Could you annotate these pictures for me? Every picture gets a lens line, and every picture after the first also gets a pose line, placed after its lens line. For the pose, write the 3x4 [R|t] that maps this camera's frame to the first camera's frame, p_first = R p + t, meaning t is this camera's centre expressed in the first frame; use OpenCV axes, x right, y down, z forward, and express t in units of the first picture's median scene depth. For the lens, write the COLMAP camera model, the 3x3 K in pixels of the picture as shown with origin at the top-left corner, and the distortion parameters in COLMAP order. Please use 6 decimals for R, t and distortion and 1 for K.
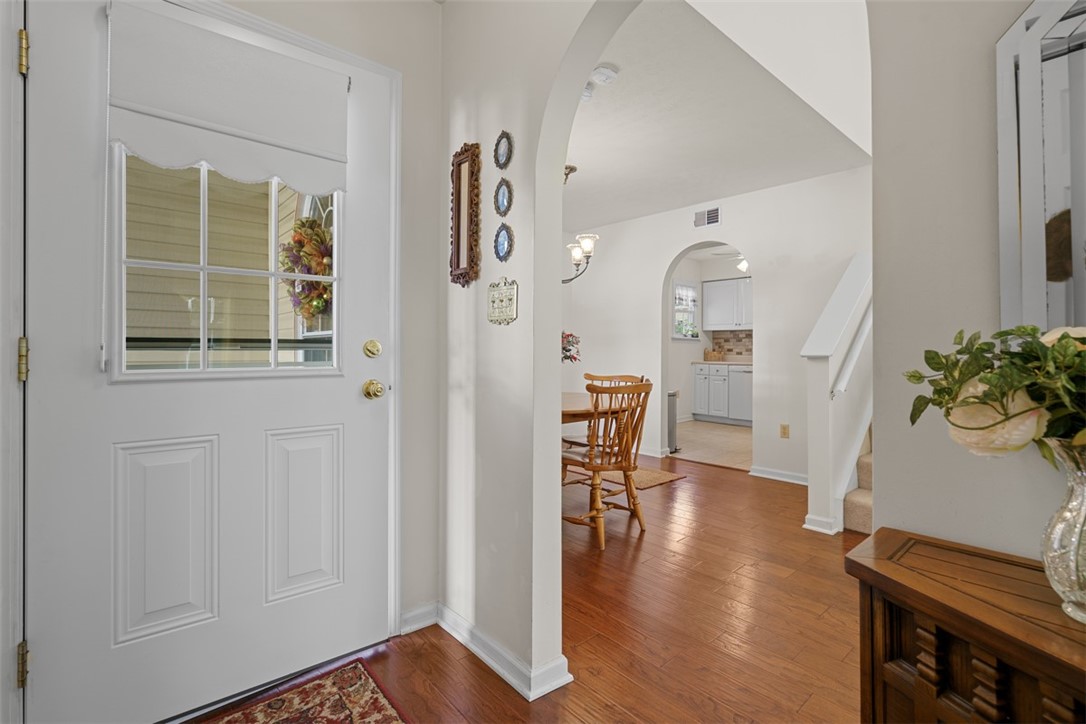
lens RADIAL K [[496.1, 0, 543.5], [0, 496.1, 353.8], [0, 0, 1]] dist [-0.005326, 0.004043]
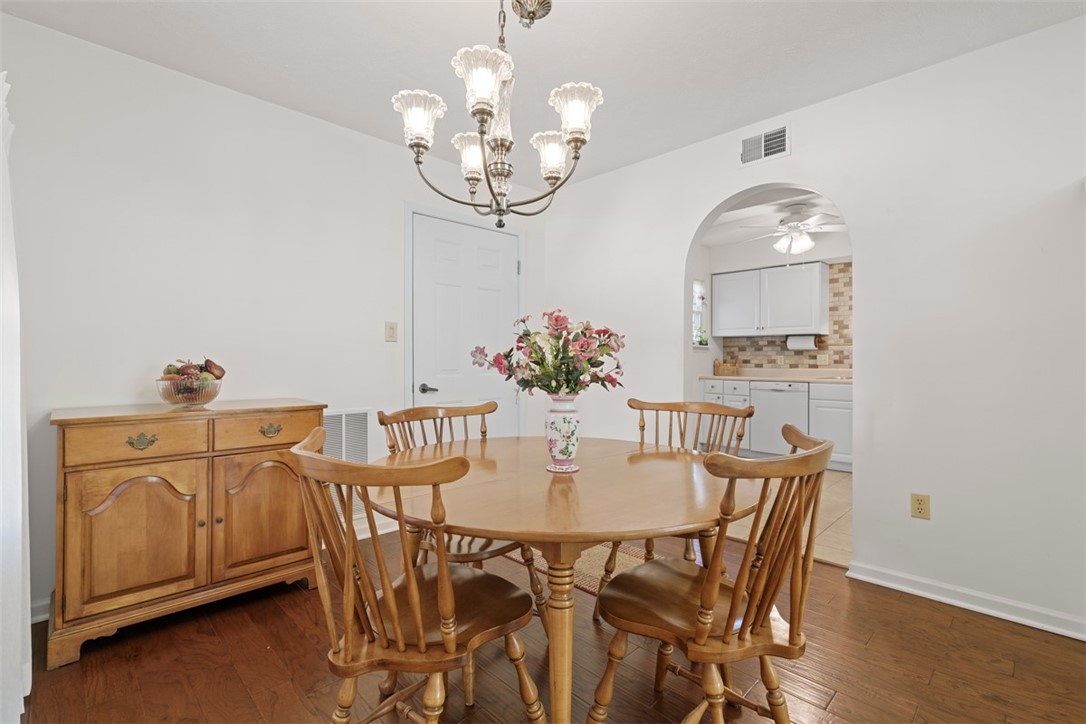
lens RADIAL K [[496.1, 0, 548.1], [0, 496.1, 361.6], [0, 0, 1]] dist [-0.005326, 0.004043]
pose [[0.998293, -0.001620, 0.058376, 0.016150], [0.001990, 0.999978, -0.006272, -0.003056], [-0.058364, 0.006378, 0.998275, 0.238429]]
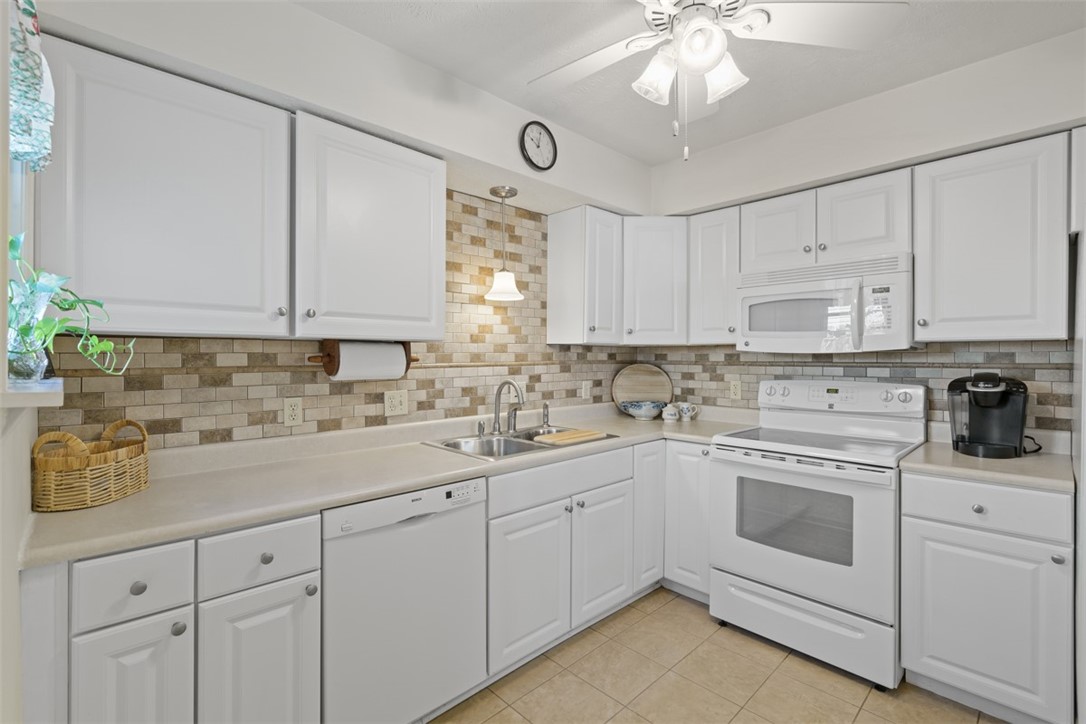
lens RADIAL K [[496.1, 0, 516.2], [0, 496.1, 355.4], [0, 0, 1]] dist [-0.005326, 0.004043]
pose [[-0.048309, -0.011938, 0.998761, 0.155876], [0.006355, 0.999905, 0.012259, -0.041061], [-0.998812, 0.006939, -0.048229, 0.876480]]
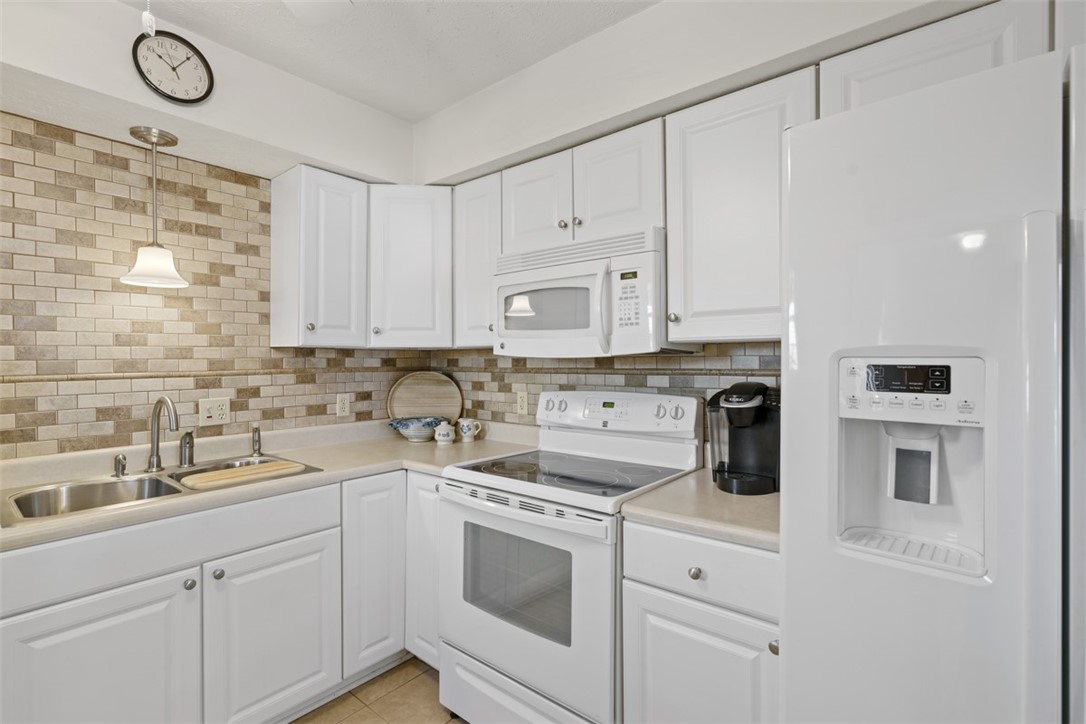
lens RADIAL K [[496.1, 0, 543.7], [0, 496.1, 357.4], [0, 0, 1]] dist [-0.005326, 0.004043]
pose [[-0.160883, -0.008020, 0.986941, 0.220248], [0.010364, 0.999898, 0.009814, -0.040170], [-0.986919, 0.011807, -0.160784, 0.725235]]
